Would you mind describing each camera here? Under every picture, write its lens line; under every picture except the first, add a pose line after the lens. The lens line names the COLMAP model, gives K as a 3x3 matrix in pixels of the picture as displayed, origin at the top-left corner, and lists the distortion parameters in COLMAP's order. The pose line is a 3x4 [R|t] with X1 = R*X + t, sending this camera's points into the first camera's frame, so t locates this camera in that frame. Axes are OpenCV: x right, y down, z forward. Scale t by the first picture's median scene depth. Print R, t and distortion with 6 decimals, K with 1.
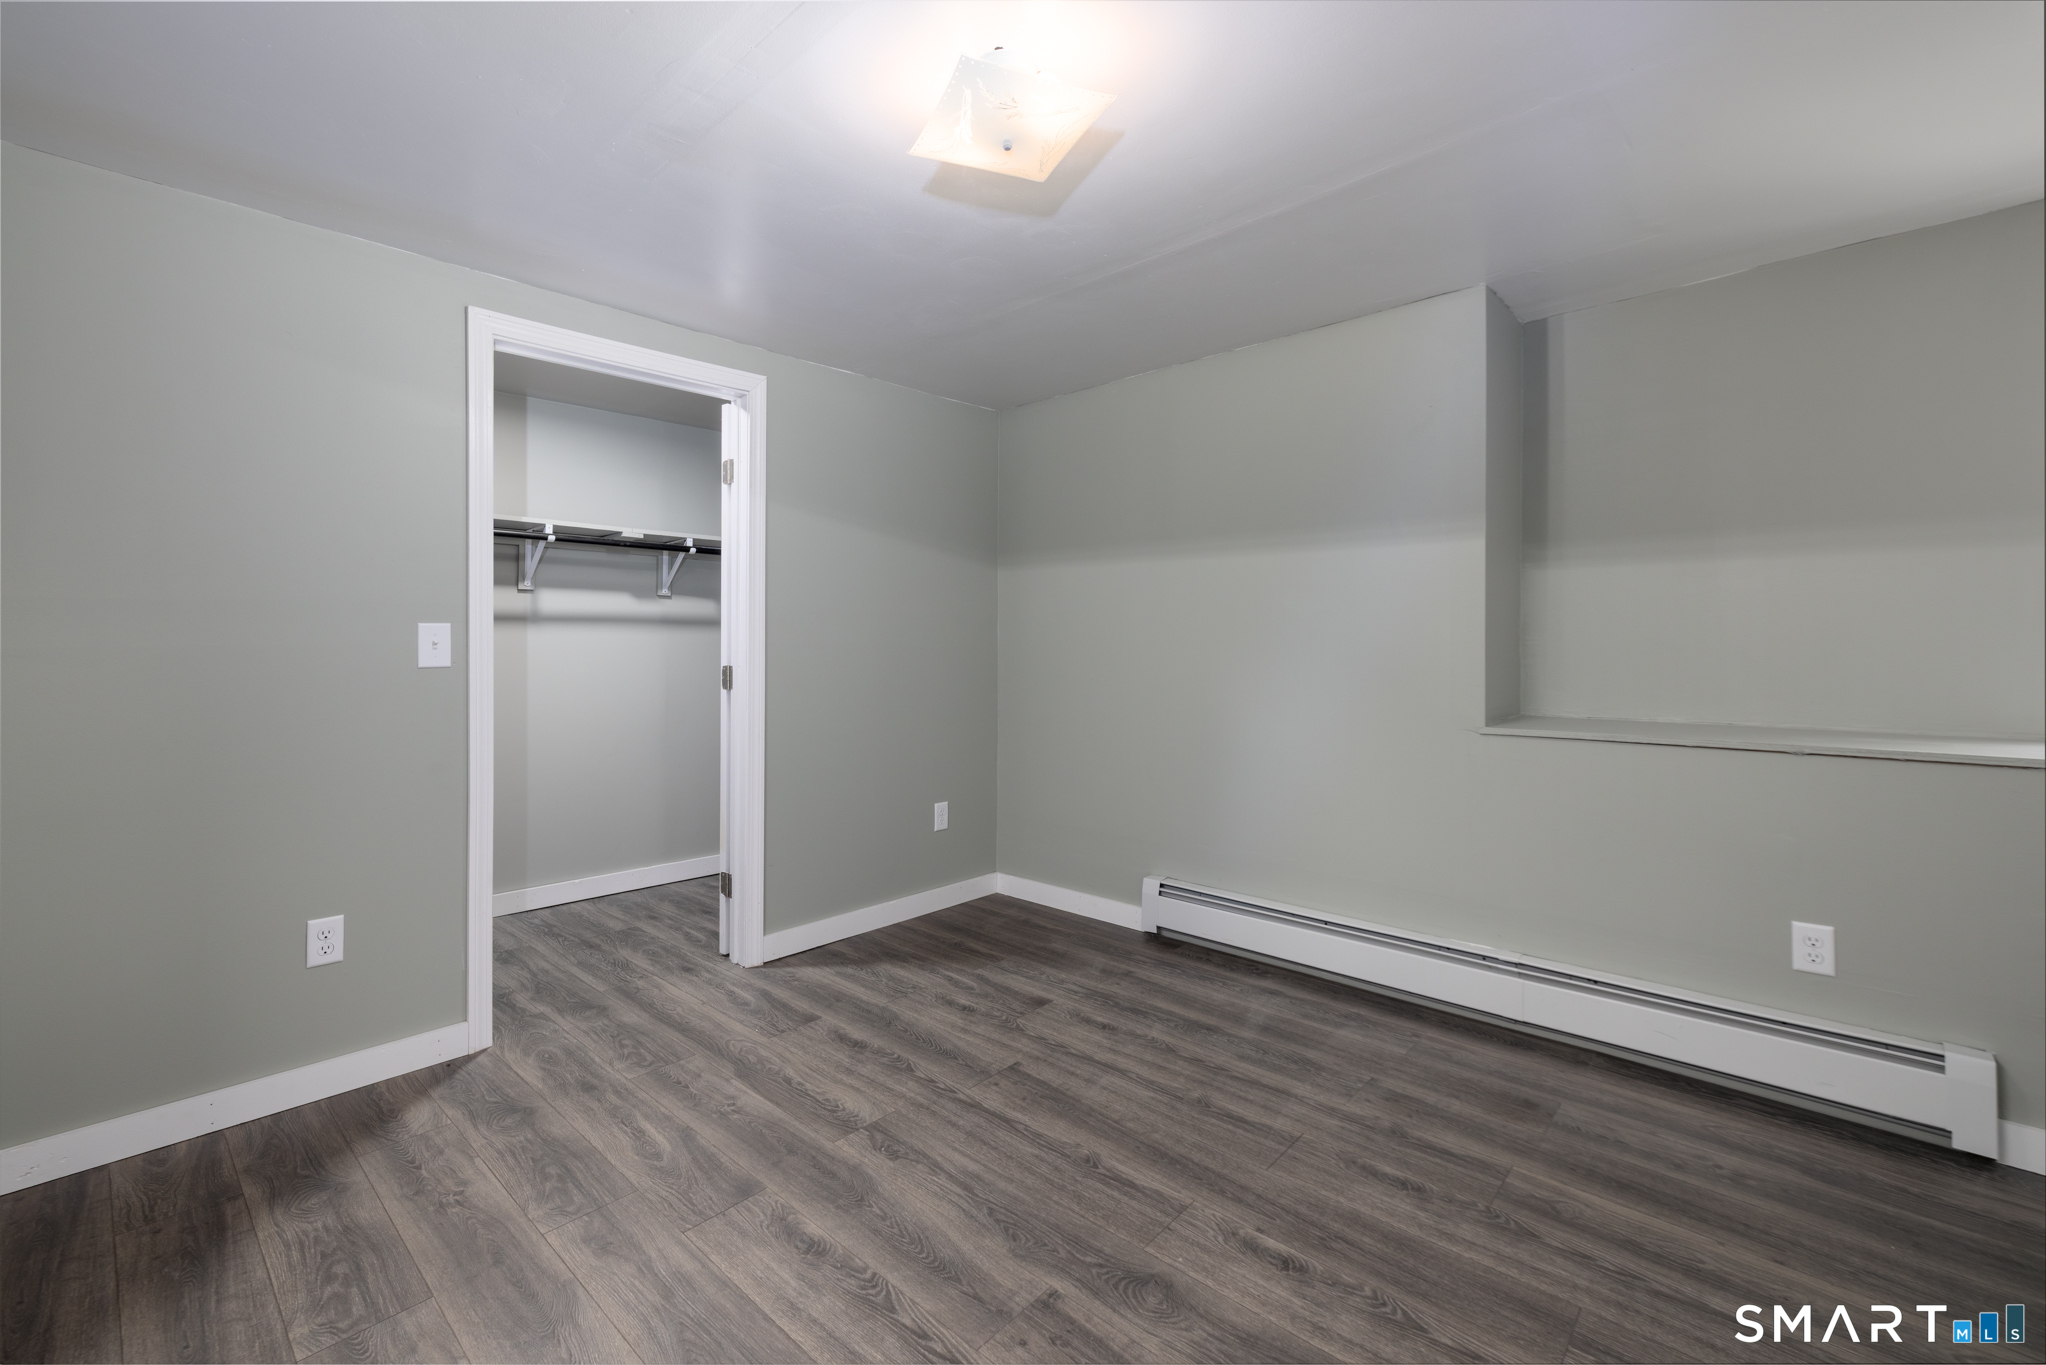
lens RADIAL K [[867.6, 0, 1025.0], [0, 867.6, 644.0], [0, 0, 1]] dist [-0.001141, 0.000044]
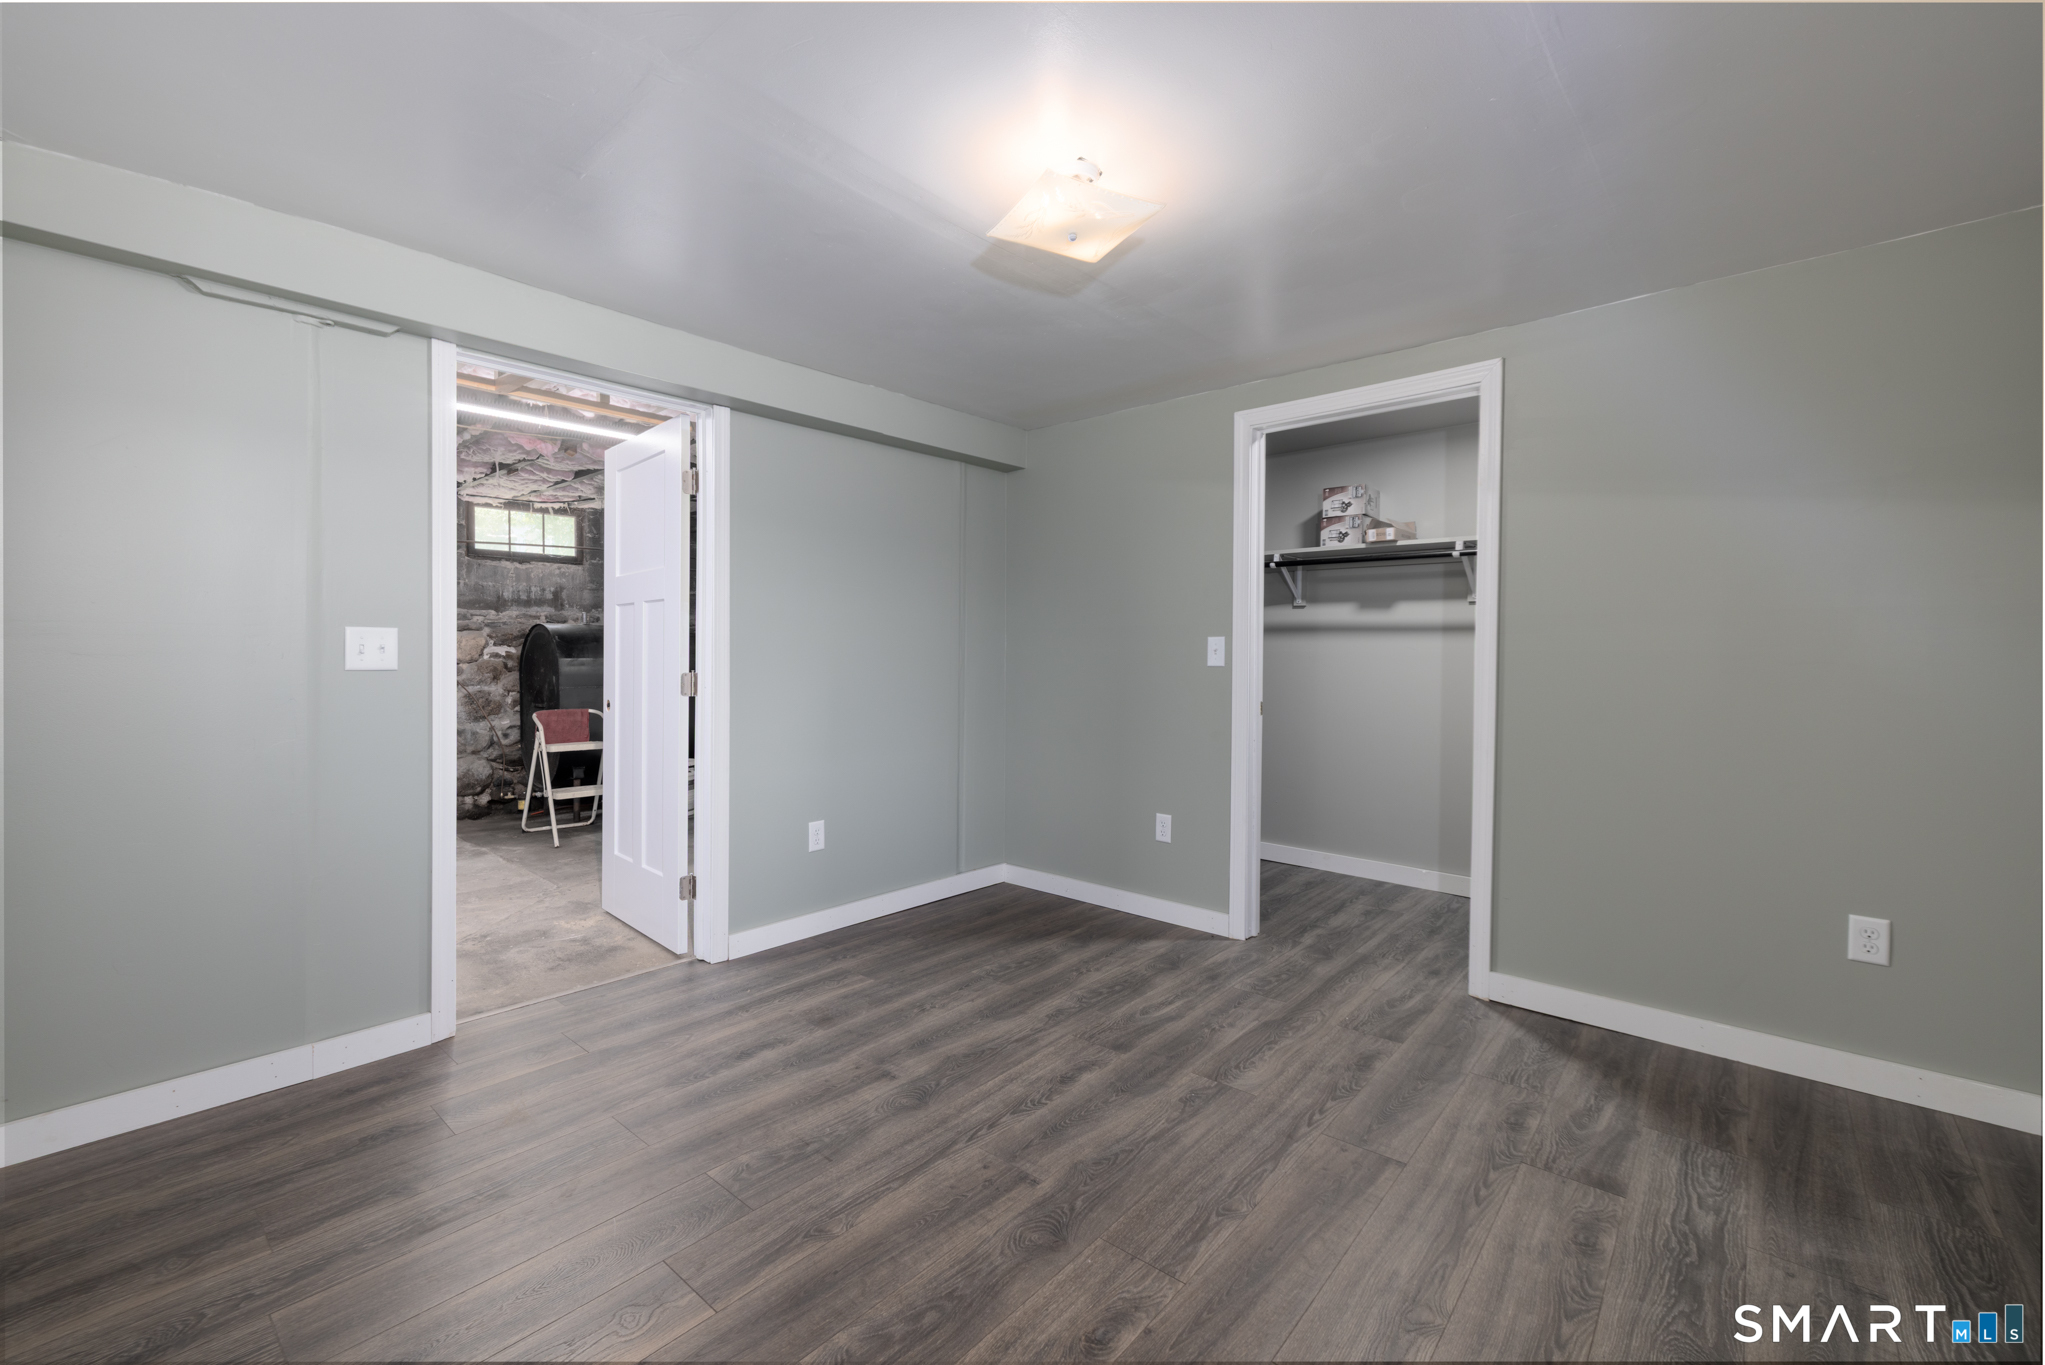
lens RADIAL K [[867.2, 0, 1024.5], [0, 867.2, 644.0], [0, 0, 1]] dist [-0.001141, 0.000044]
pose [[0.029234, -0.004039, -0.999564, 0.842501], [-0.005279, 0.999977, -0.004195, -0.021810], [0.999559, 0.005400, 0.029212, 0.608566]]
